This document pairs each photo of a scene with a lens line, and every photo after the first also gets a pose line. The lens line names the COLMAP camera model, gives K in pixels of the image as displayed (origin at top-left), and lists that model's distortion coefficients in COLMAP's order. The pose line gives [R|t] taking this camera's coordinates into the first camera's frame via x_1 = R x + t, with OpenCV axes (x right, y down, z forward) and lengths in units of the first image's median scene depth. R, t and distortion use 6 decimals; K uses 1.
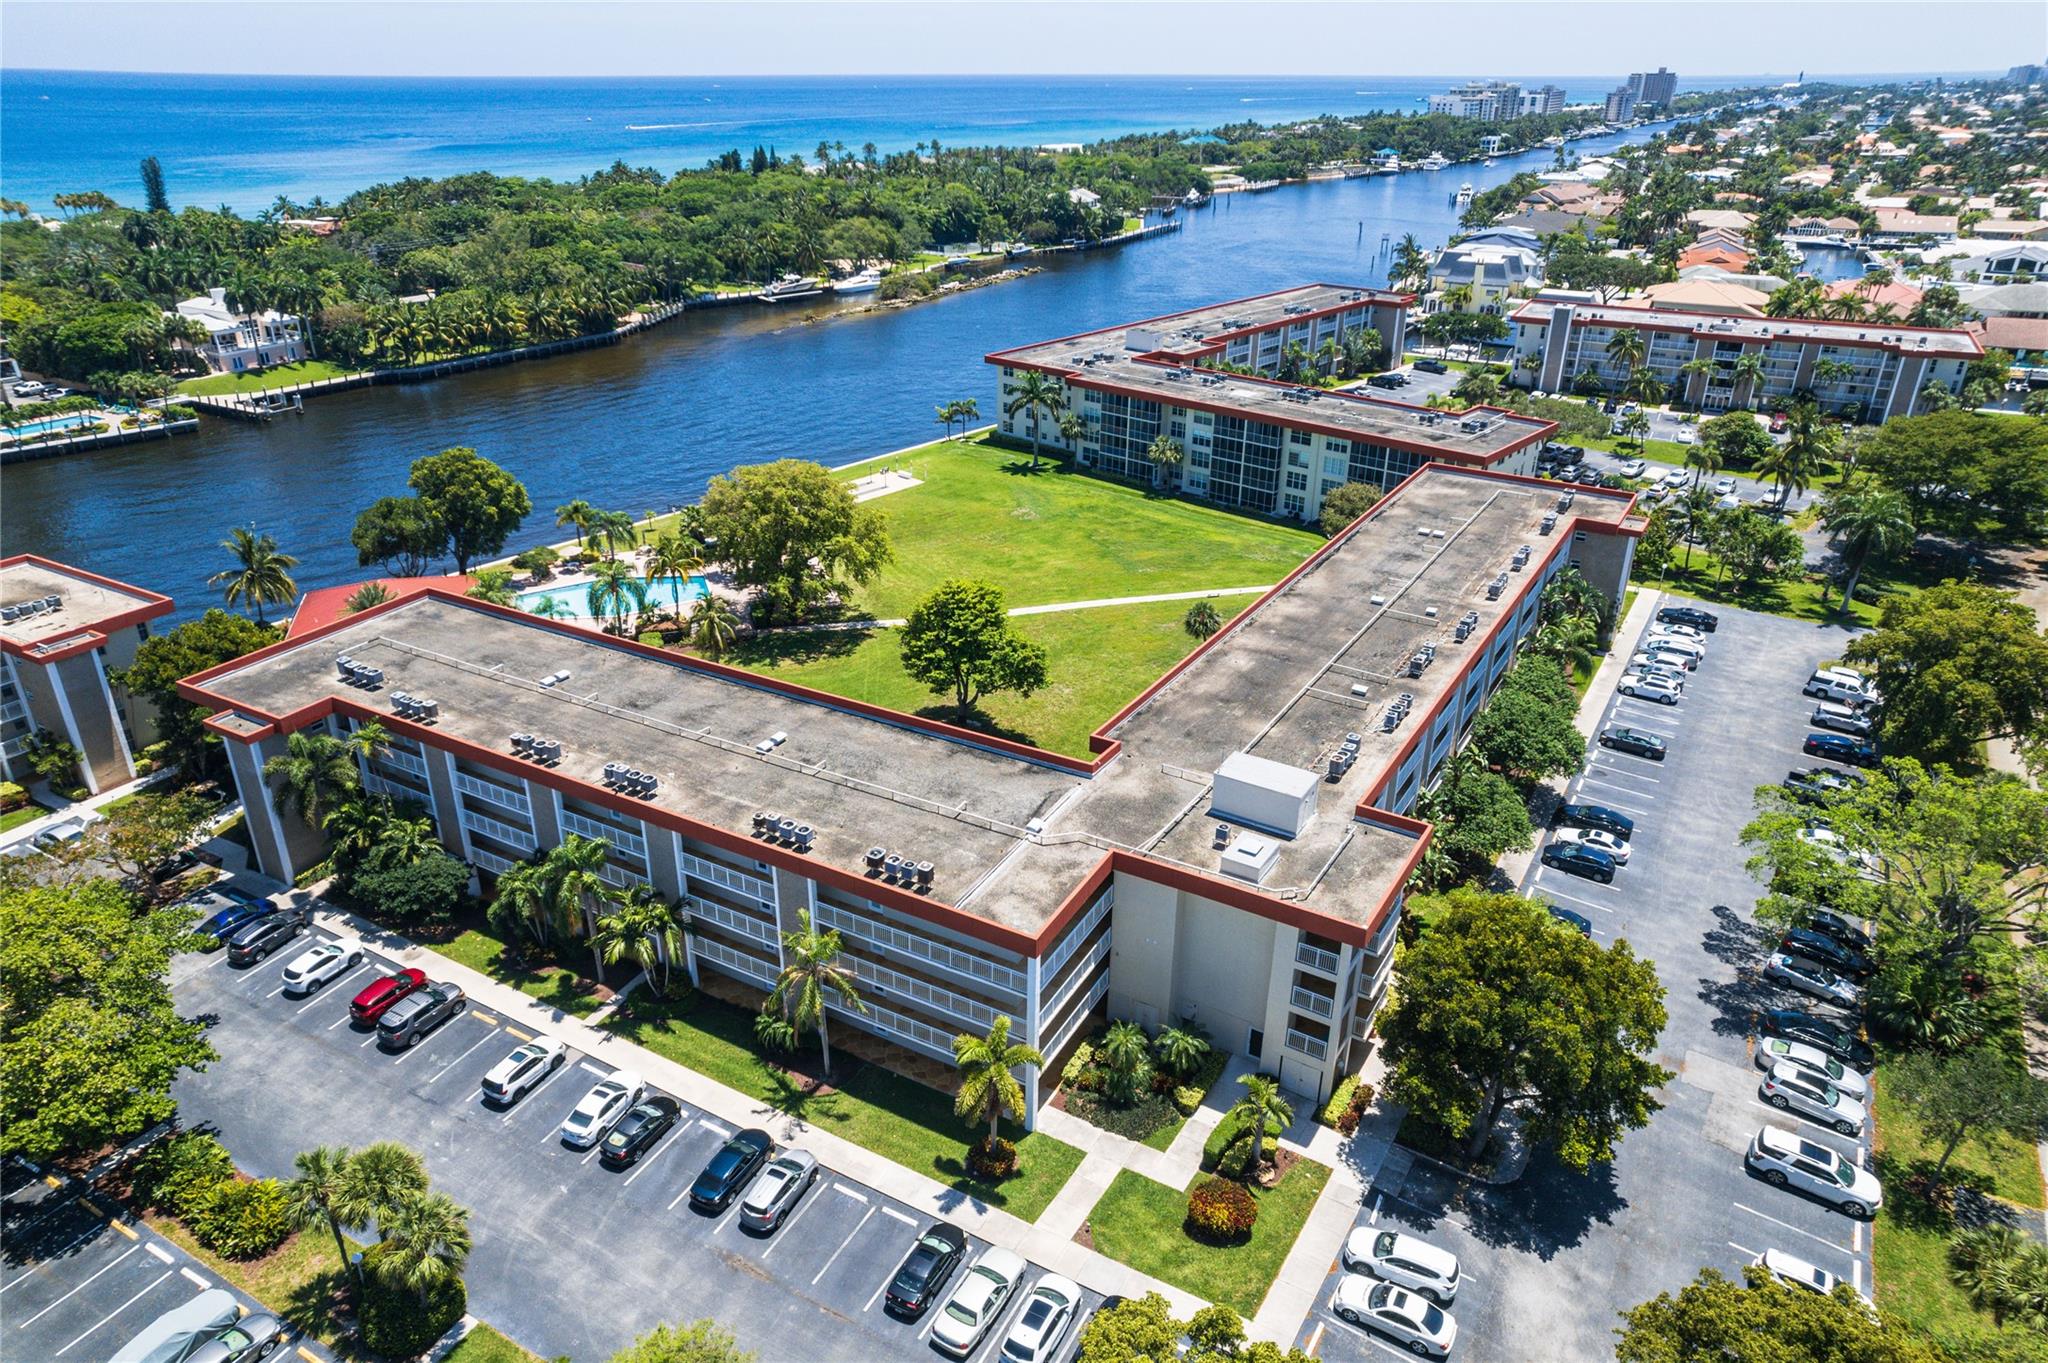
lens RADIAL K [[1298.2, 0, 1024.0], [0, 1298.2, 681.5], [0, 0, 1]] dist [-0.033079, 0.030910]
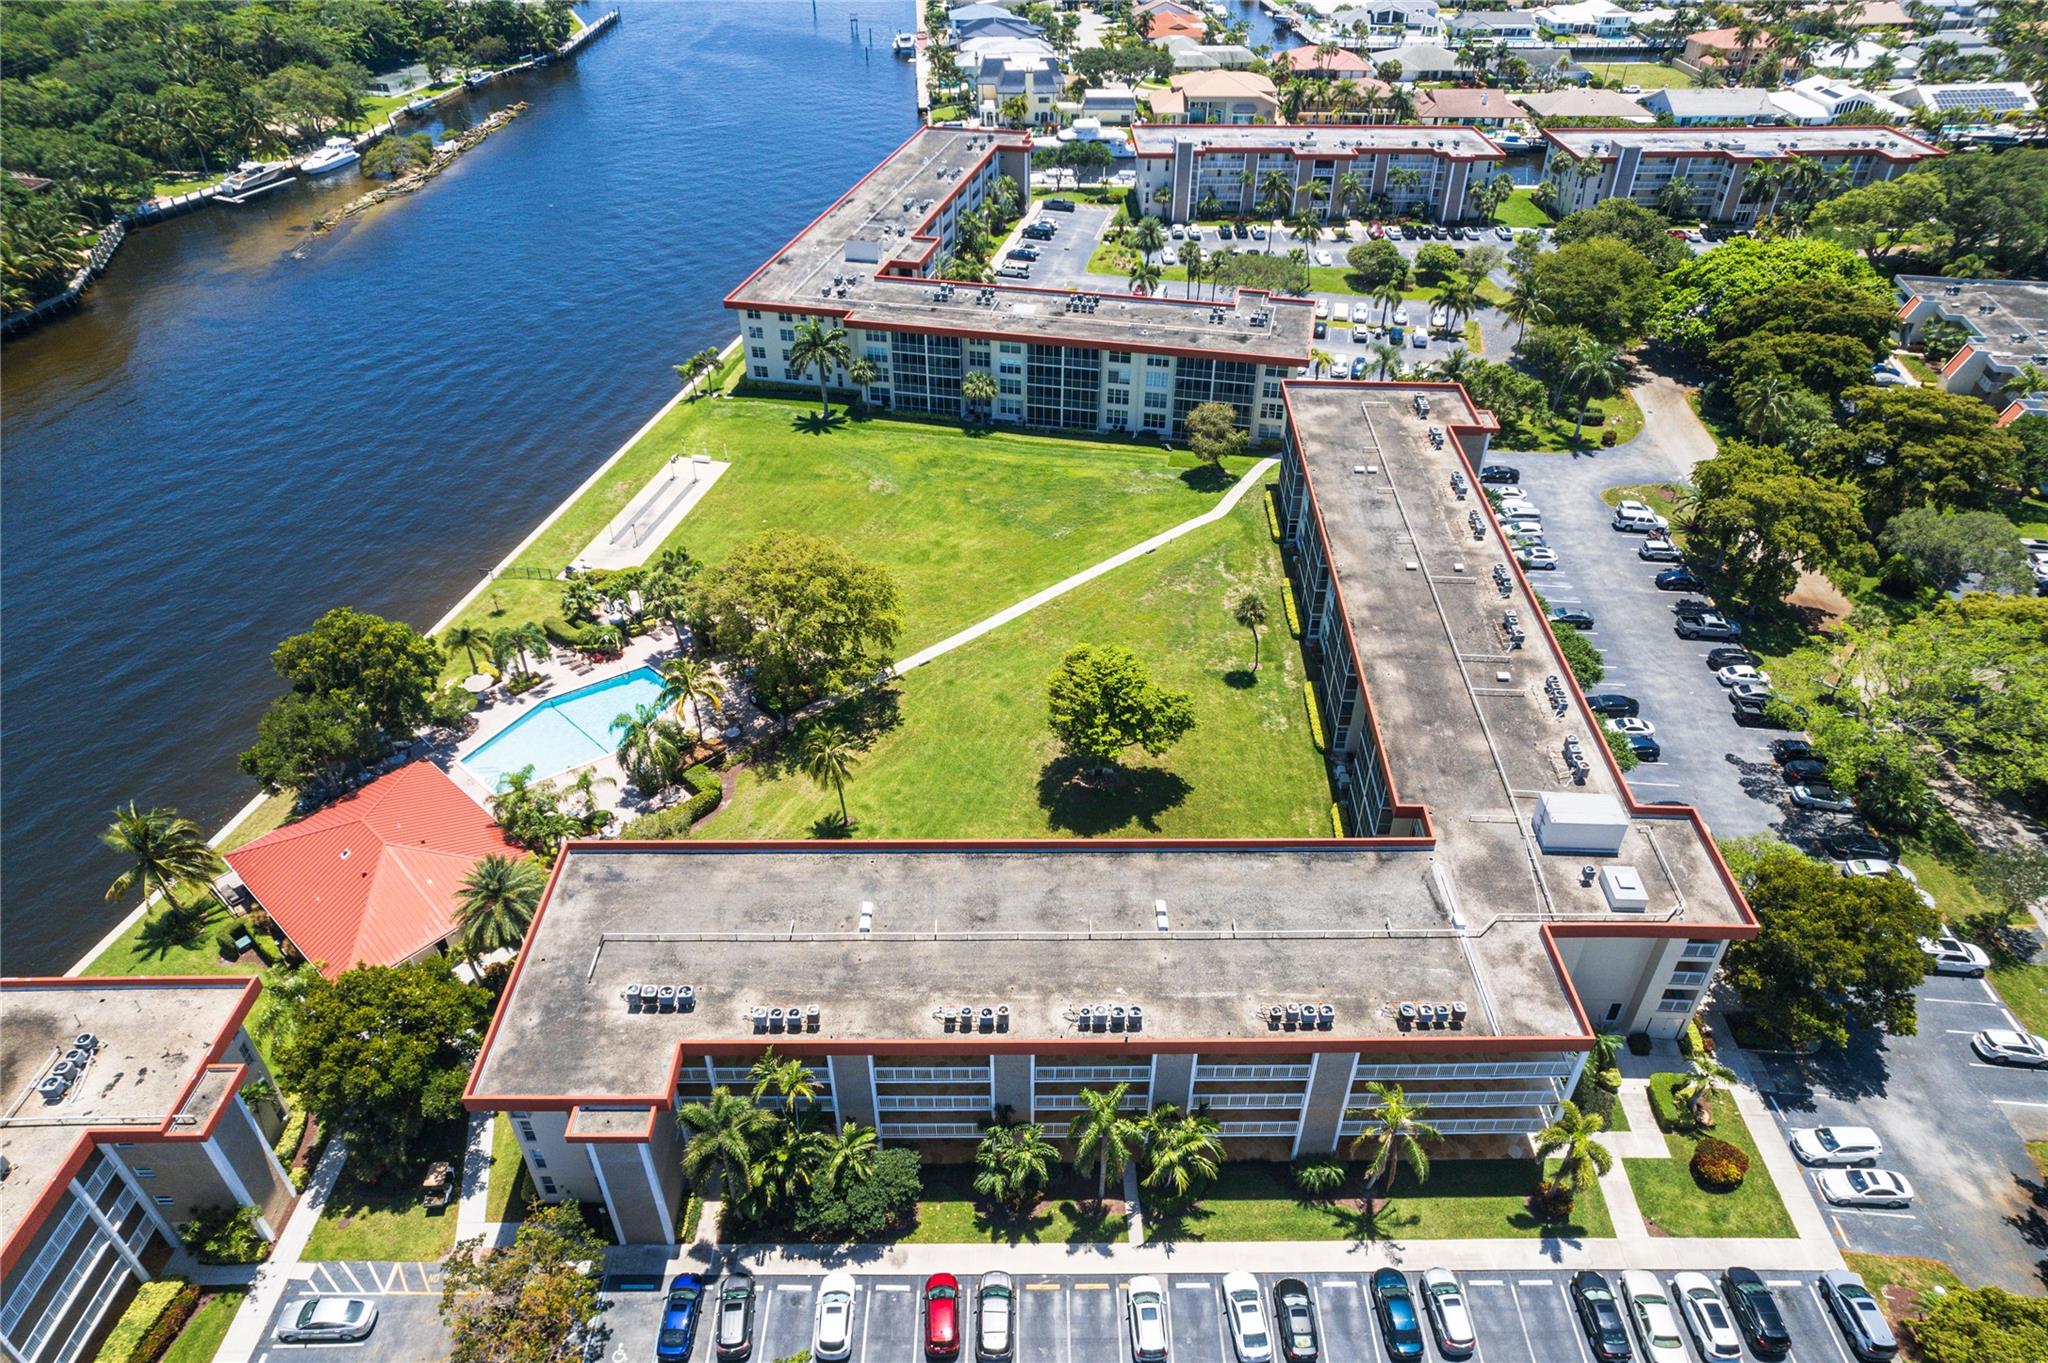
lens RADIAL K [[1248.4, 0, 1038.4], [0, 1248.4, 678.1], [0, 0, 1]] dist [-0.015967, 0.002832]
pose [[0.867683, -0.301068, 0.395581, -0.324554], [0.211169, 0.943608, 0.254973, -0.215493], [-0.450038, -0.137701, 0.882329, 0.100045]]
